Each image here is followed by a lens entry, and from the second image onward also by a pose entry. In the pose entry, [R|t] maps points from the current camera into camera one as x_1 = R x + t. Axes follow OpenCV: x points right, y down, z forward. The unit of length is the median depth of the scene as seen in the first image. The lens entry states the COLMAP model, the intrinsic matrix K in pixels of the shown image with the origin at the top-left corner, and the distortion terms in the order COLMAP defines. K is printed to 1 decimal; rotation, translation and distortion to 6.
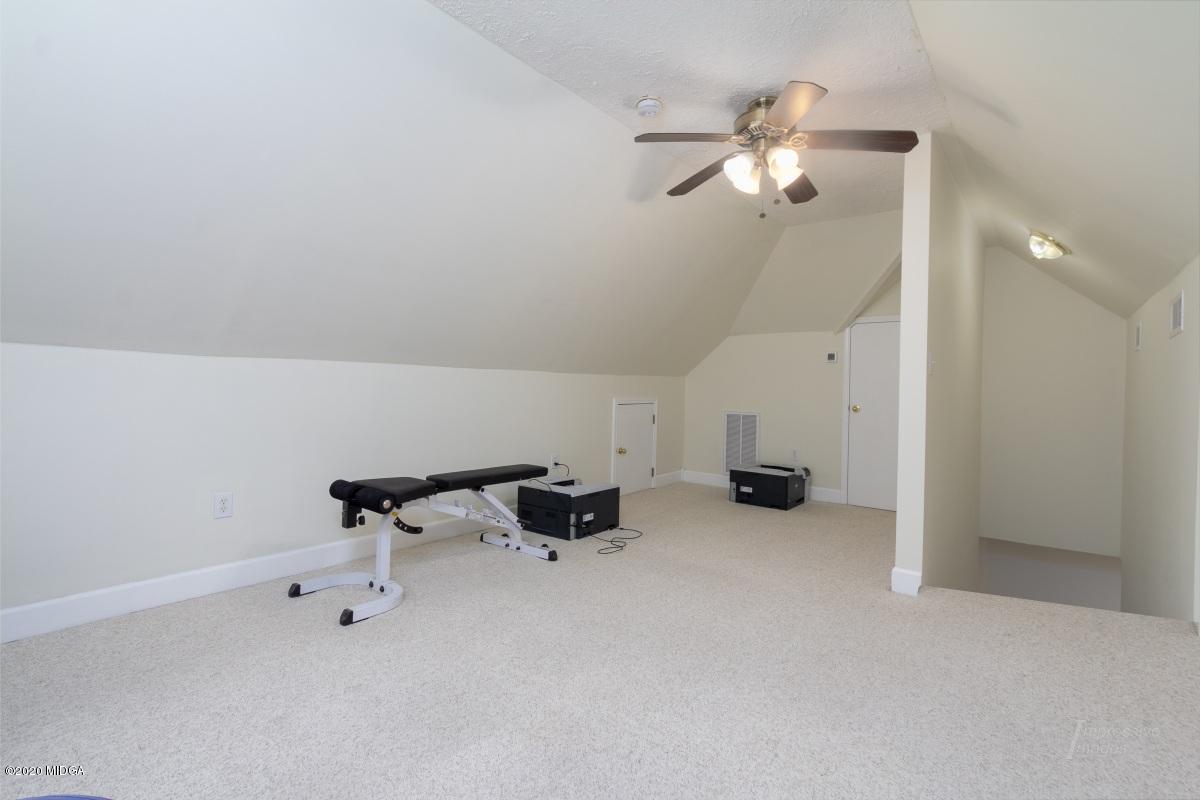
lens RADIAL K [[558.6, 0, 603.7], [0, 558.6, 402.6], [0, 0, 1]] dist [0.001943, 0.000301]
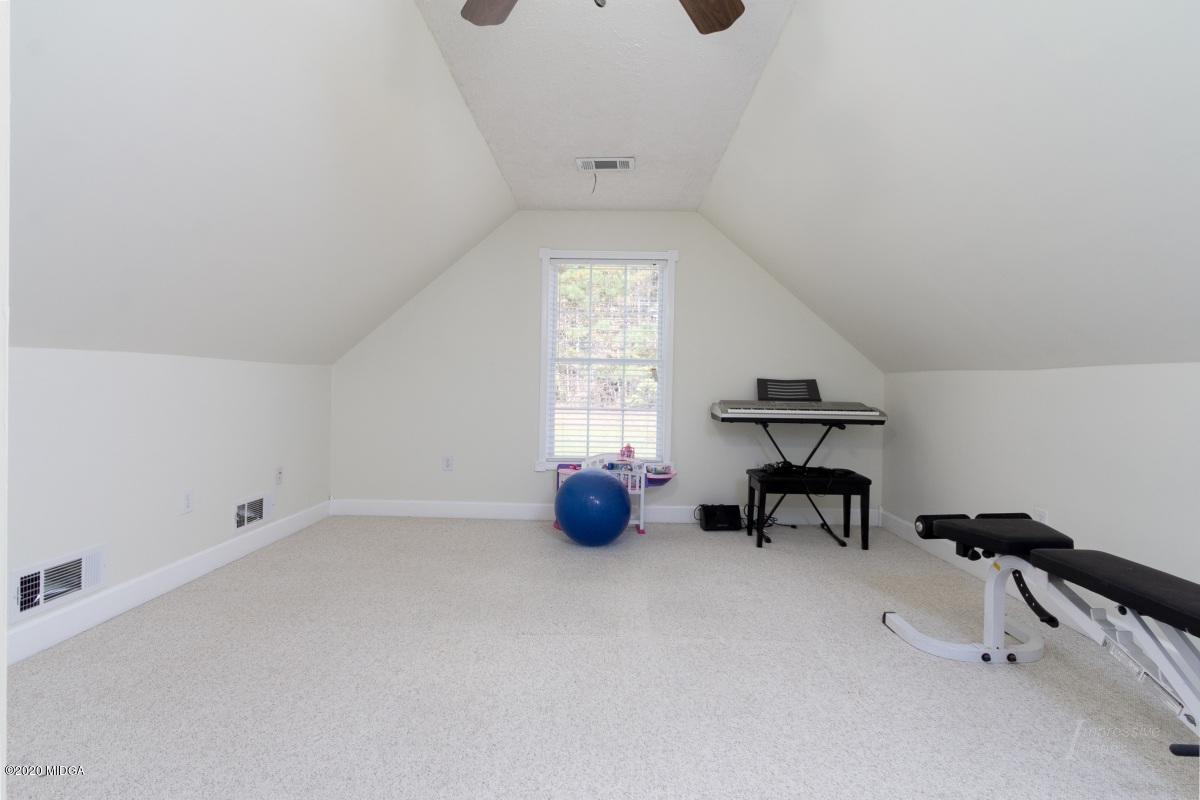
lens RADIAL K [[558.6, 0, 603.7], [0, 558.6, 402.6], [0, 0, 1]] dist [0.001943, 0.000301]
pose [[-0.791058, -0.012149, -0.611620, 0.737333], [-0.051056, 0.997626, 0.046218, -0.042693], [0.609607, 0.067788, -0.789800, 1.819575]]
